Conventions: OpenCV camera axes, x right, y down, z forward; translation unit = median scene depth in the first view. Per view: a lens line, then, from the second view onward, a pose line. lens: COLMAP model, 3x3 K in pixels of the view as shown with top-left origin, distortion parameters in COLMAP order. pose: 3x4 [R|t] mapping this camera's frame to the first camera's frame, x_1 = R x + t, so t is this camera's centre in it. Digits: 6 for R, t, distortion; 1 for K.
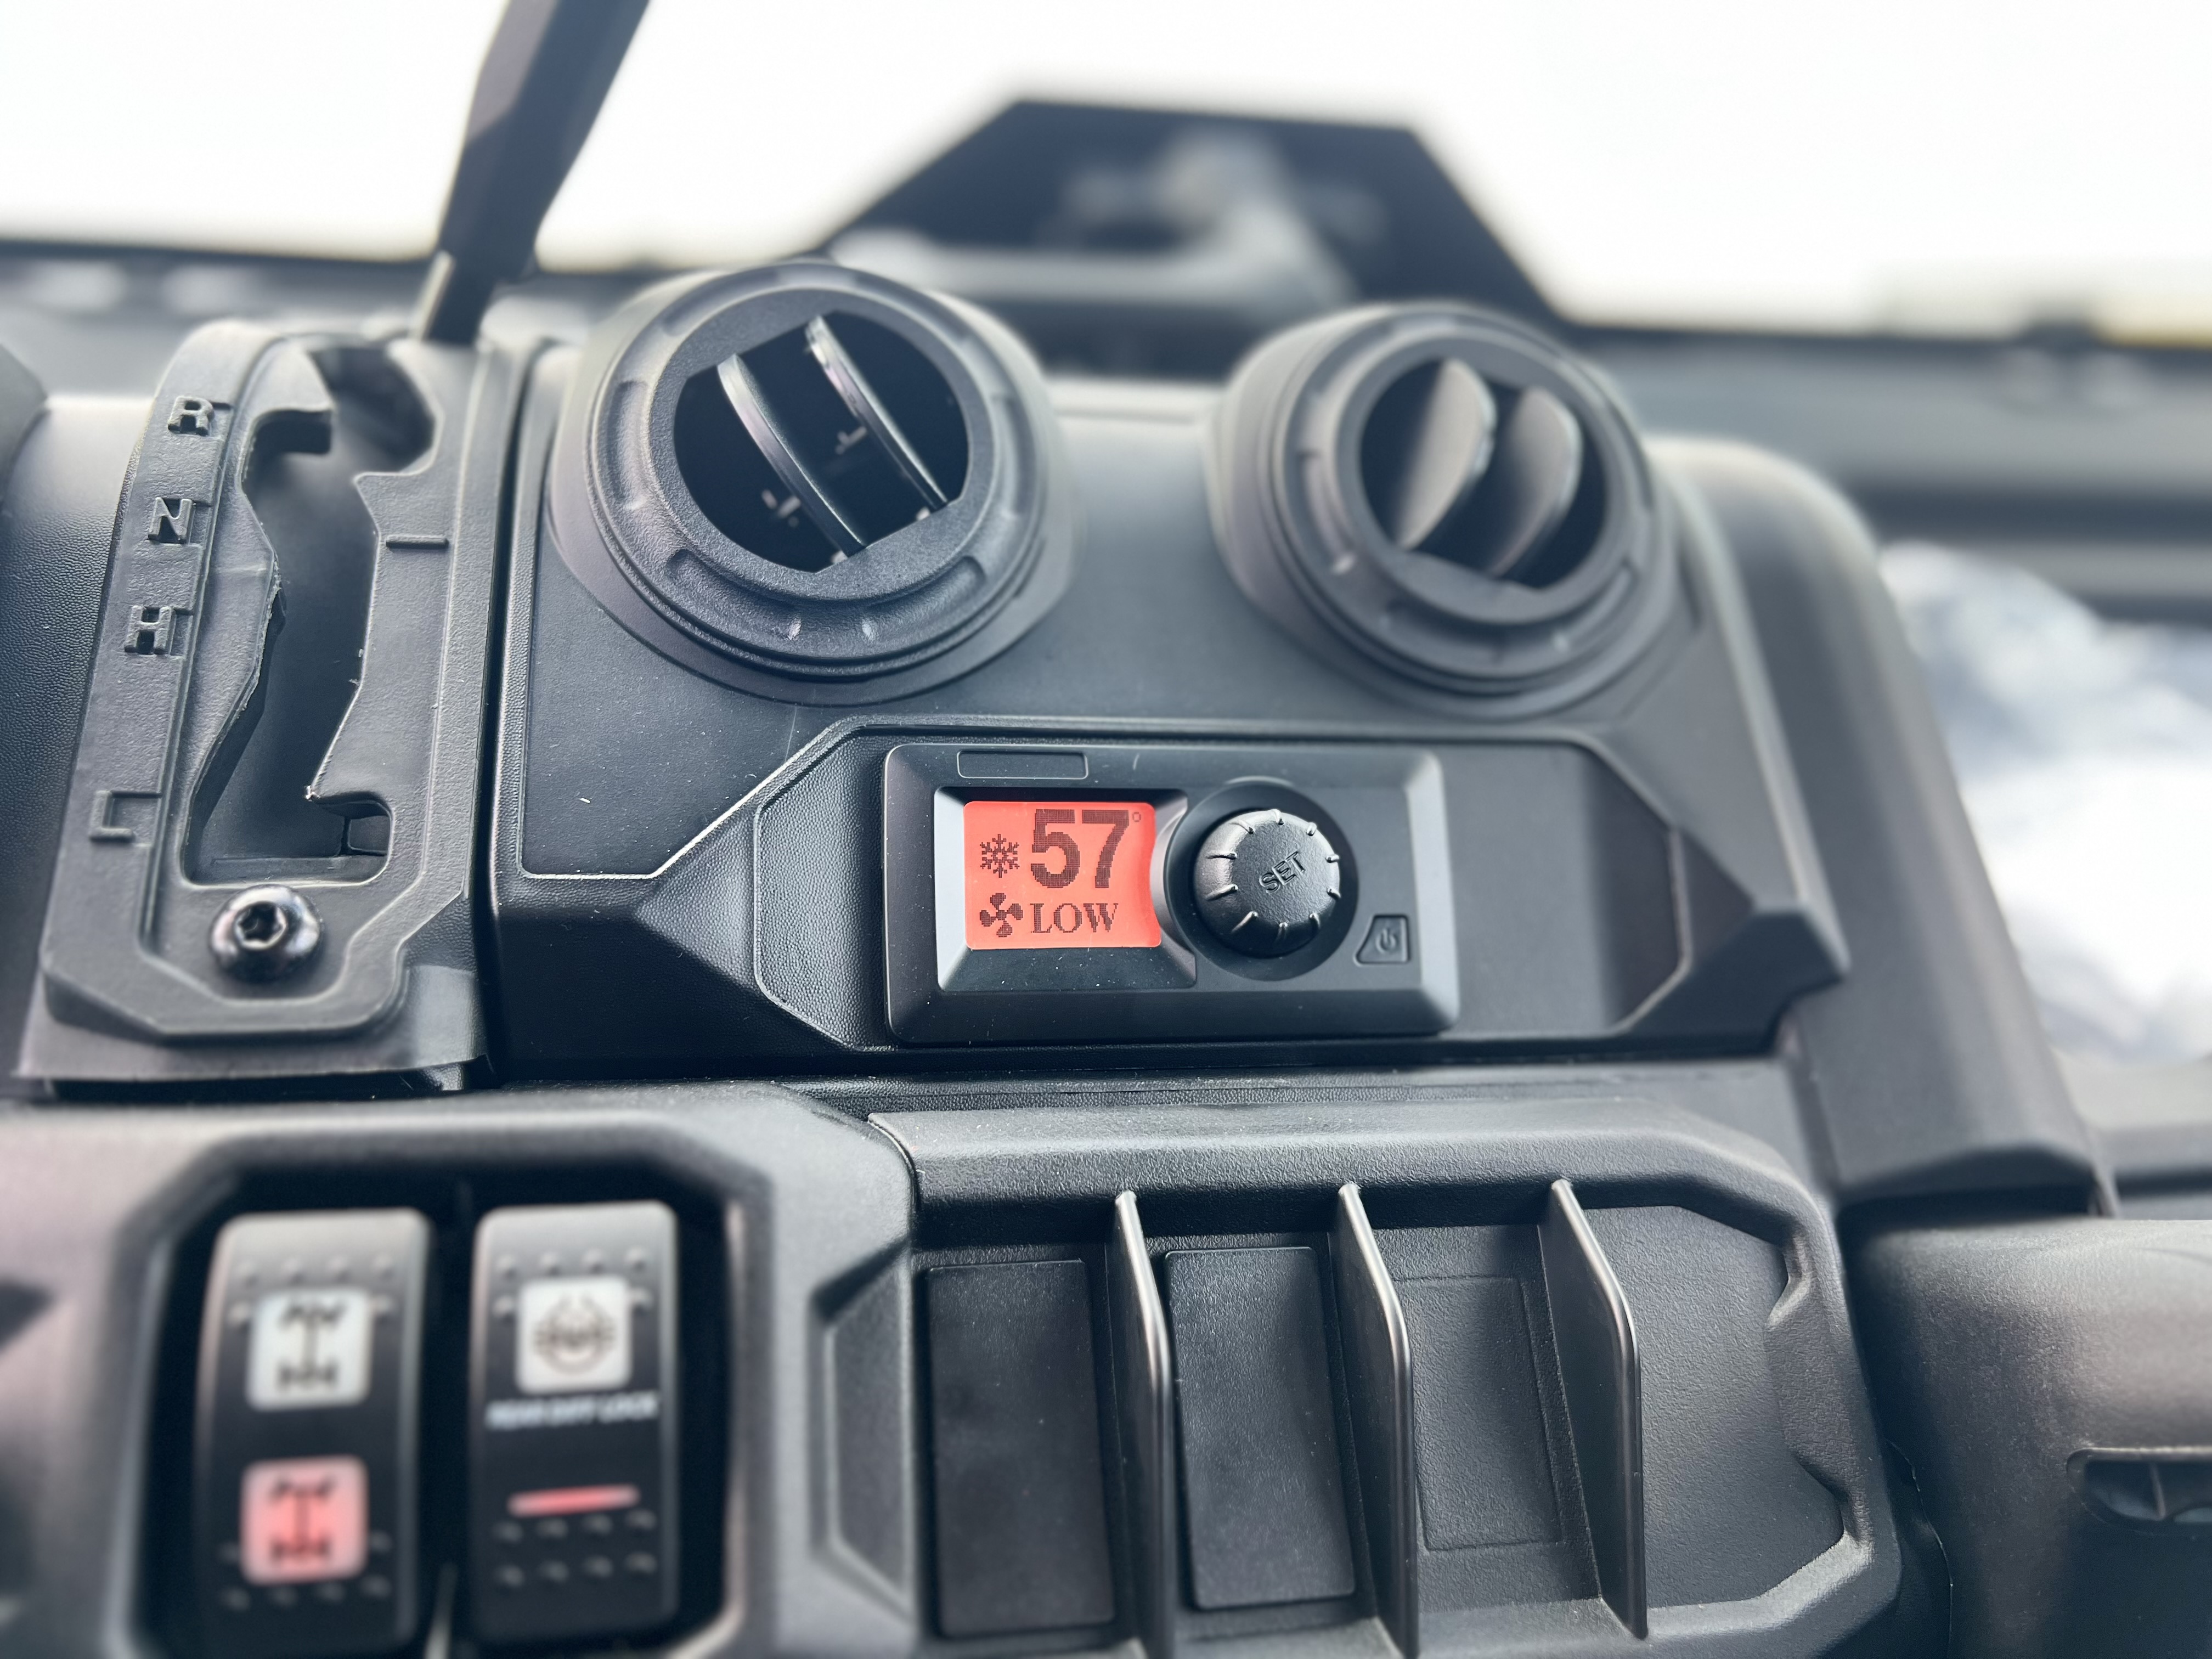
lens RADIAL K [[1740.6, 0, 1106.0], [0, 1740.6, 829.5], [0, 0, 1]] dist [-0.017879, -0.007306]
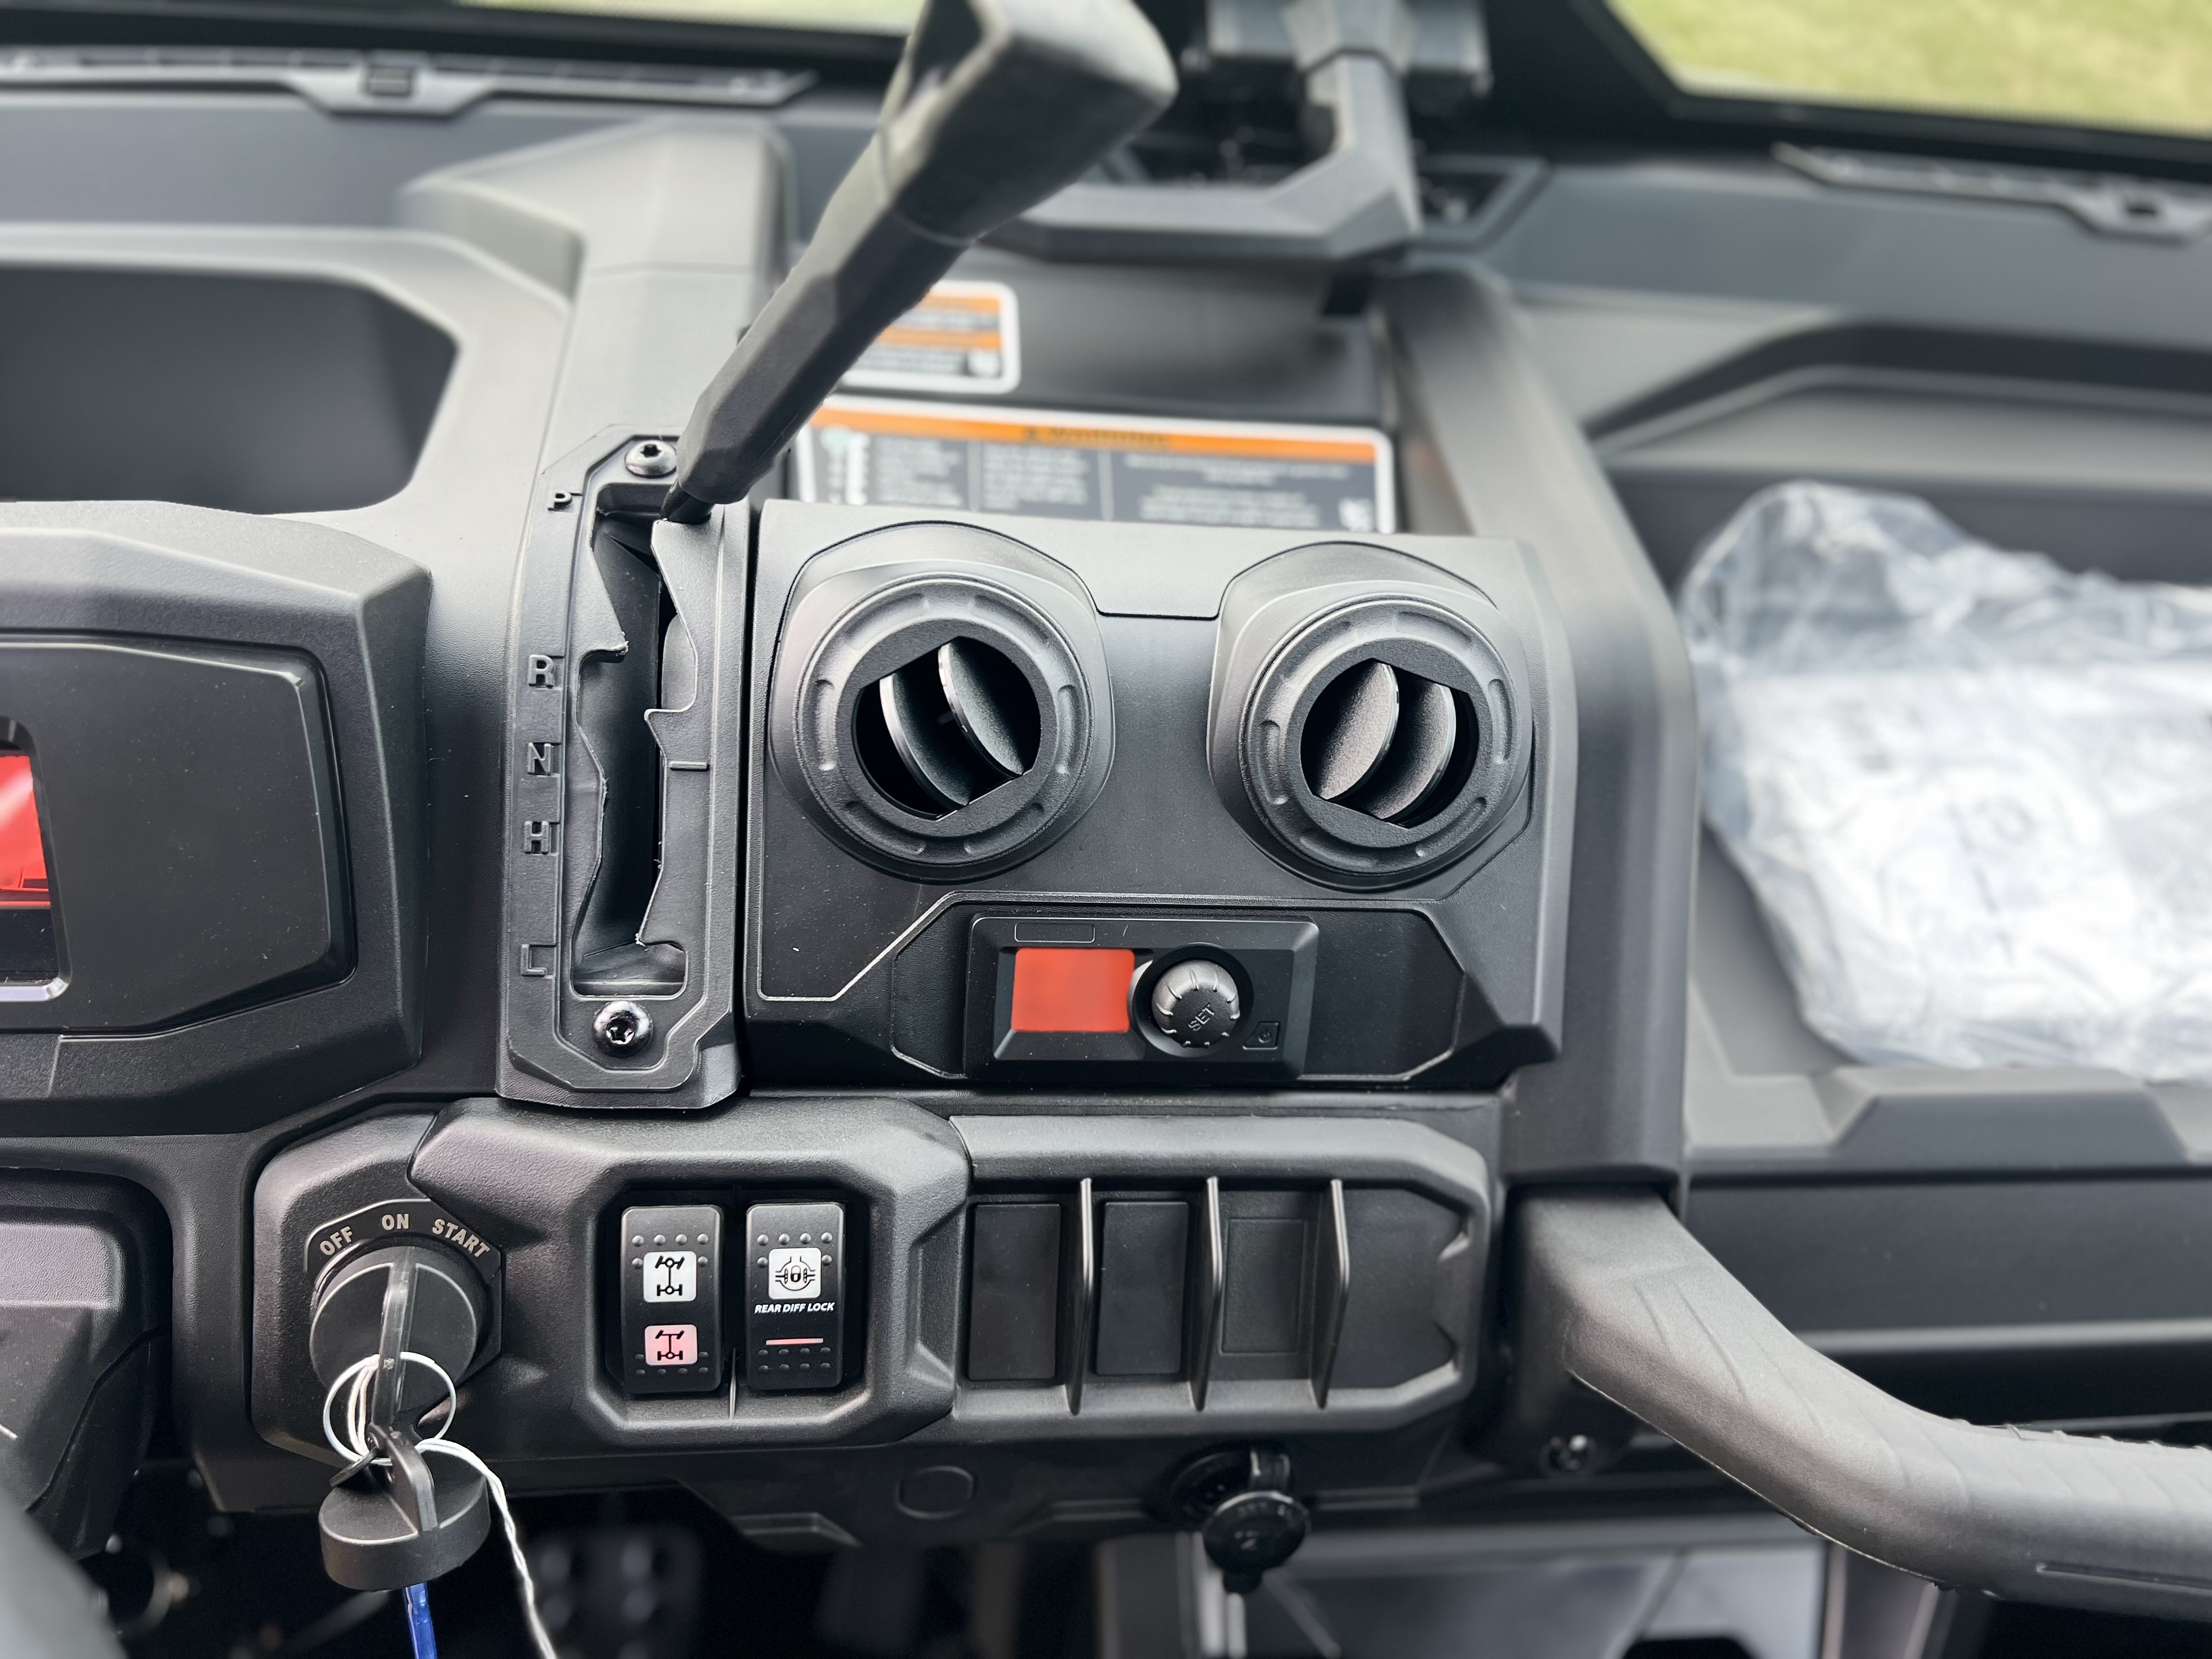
lens RADIAL K [[1735.0, 0, 1106.0], [0, 1735.0, 829.5], [0, 0, 1]] dist [0.048404, -0.049425]
pose [[0.990478, 0.132523, -0.037305, 0.049571], [-0.096266, 0.860375, 0.500488, -0.978065], [0.098422, -0.492131, 0.864940, -0.380831]]
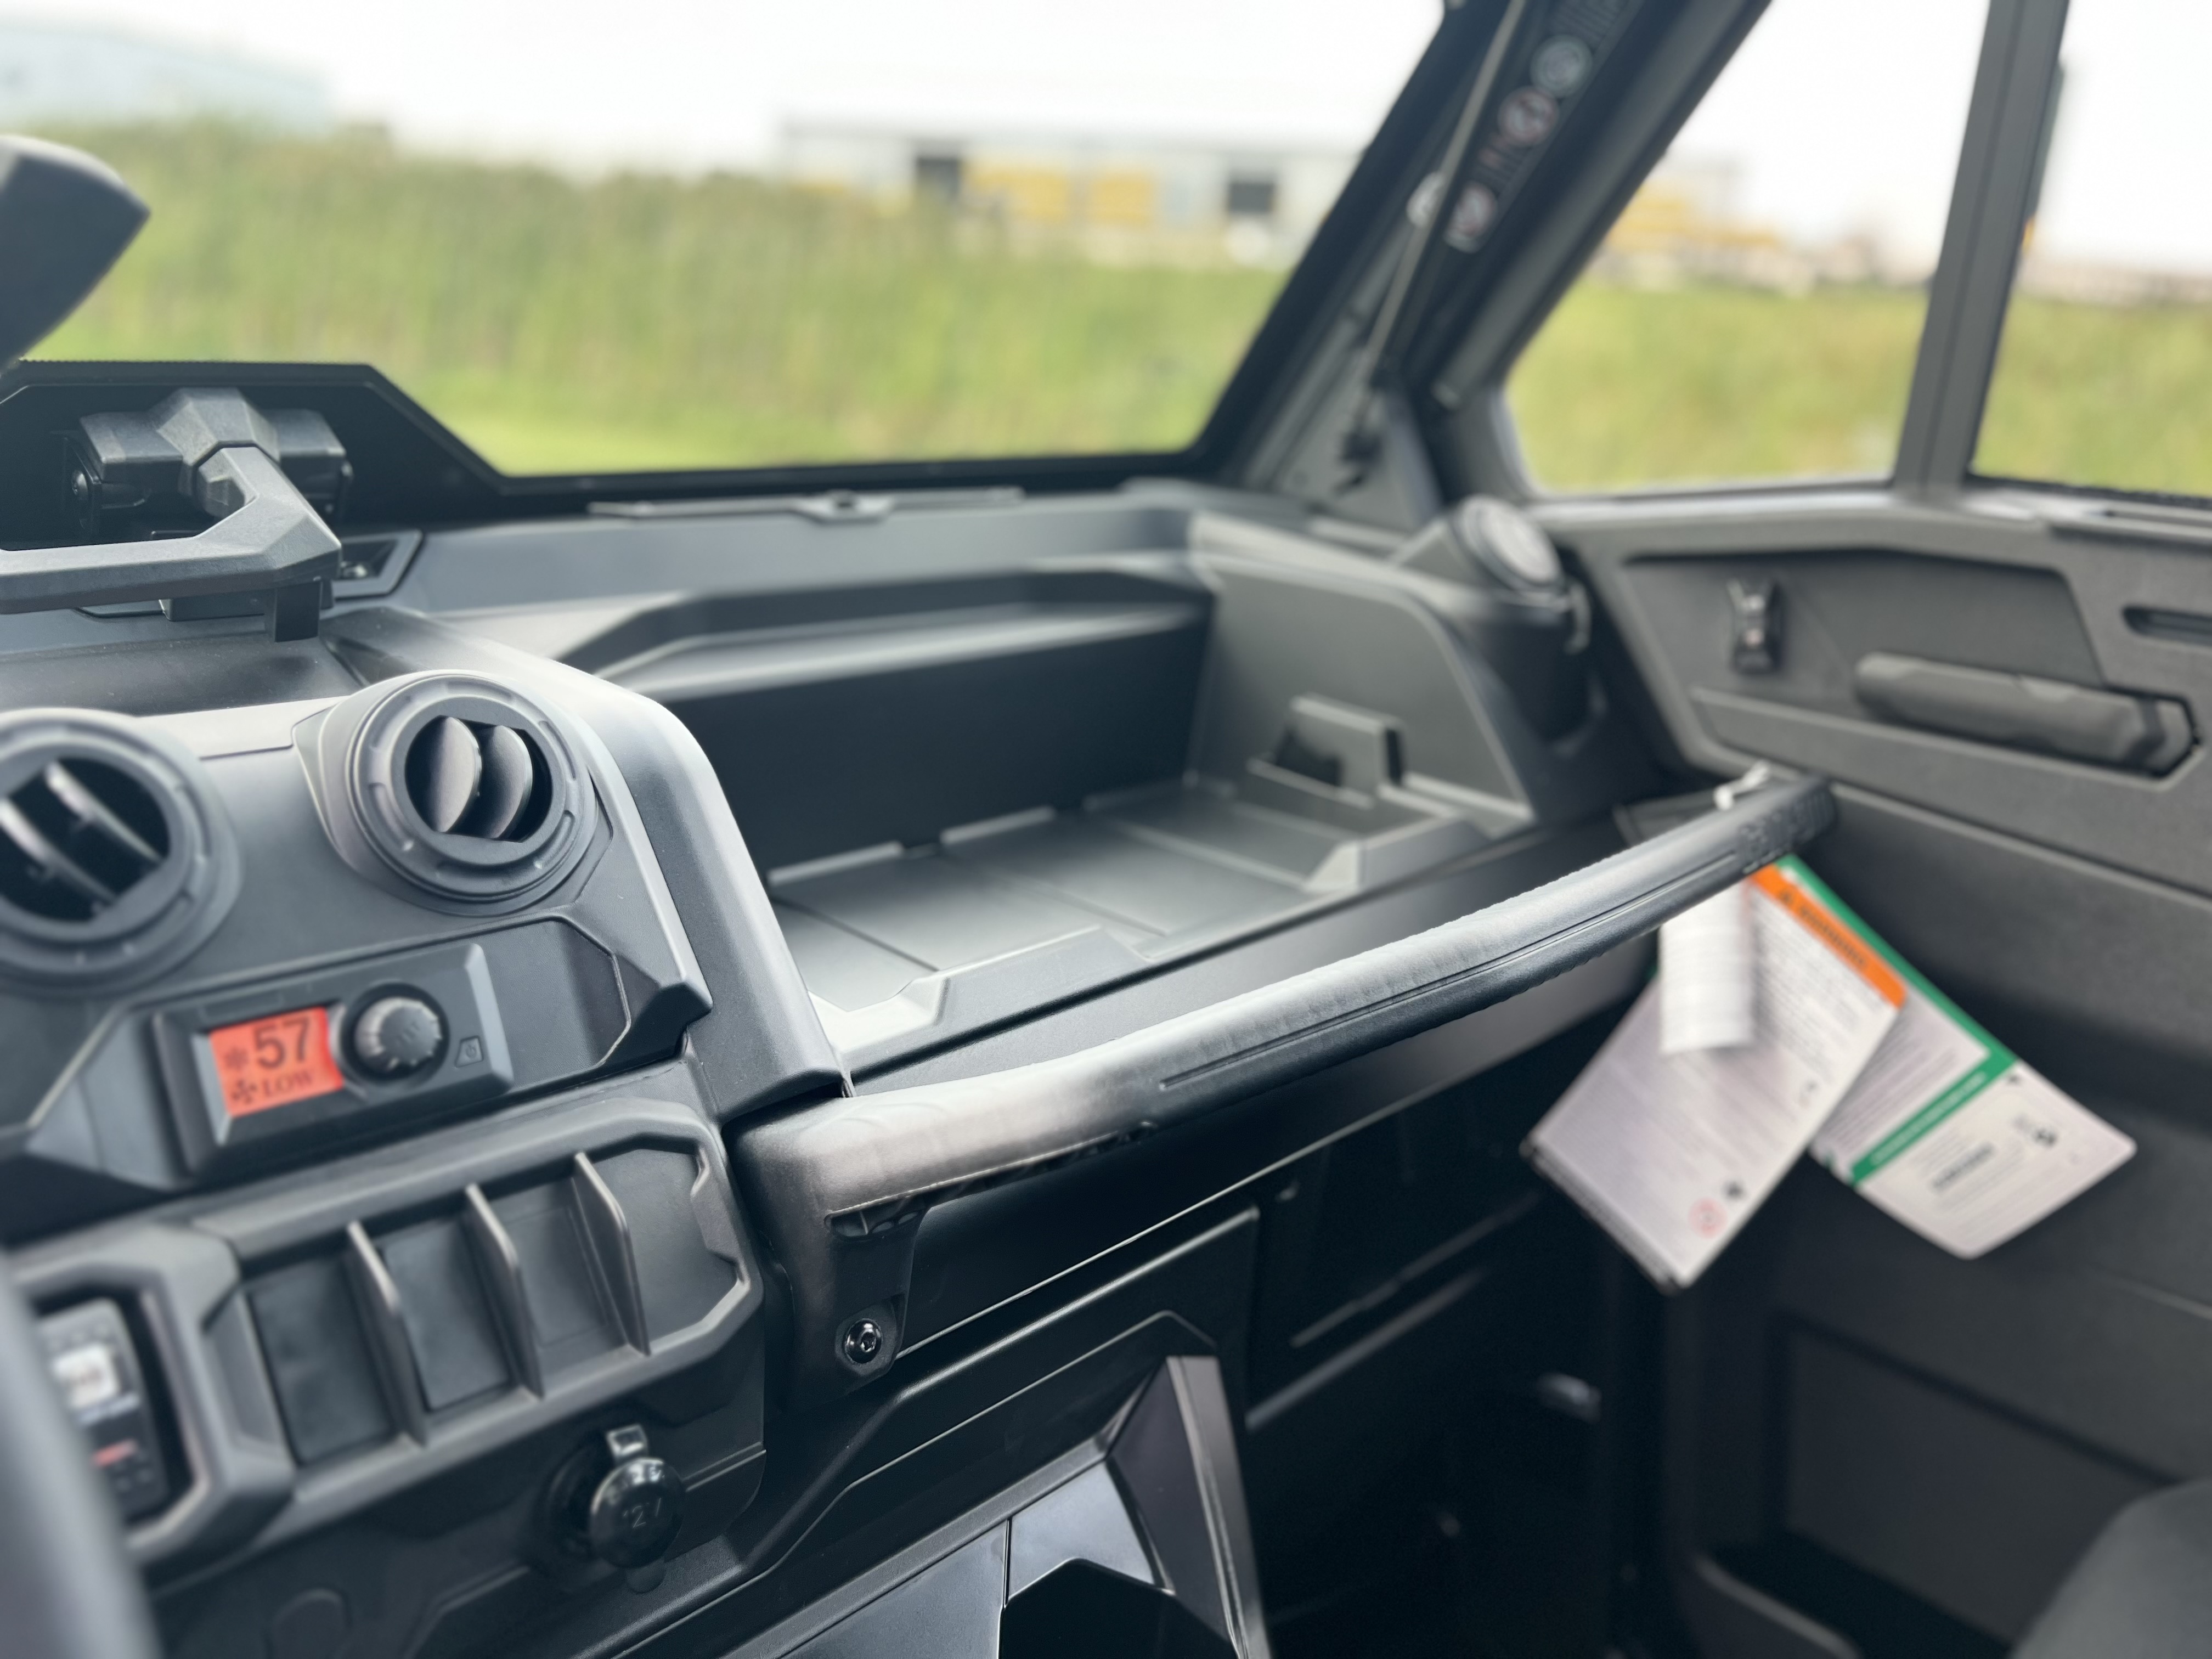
lens RADIAL K [[1735.0, 0, 1106.0], [0, 1735.0, 829.5], [0, 0, 1]] dist [0.048404, -0.049425]
pose [[0.842518, -0.163199, 0.513350, -0.199395], [0.111905, 0.985237, 0.129556, -0.360259], [-0.526915, -0.051707, 0.848343, -1.012423]]
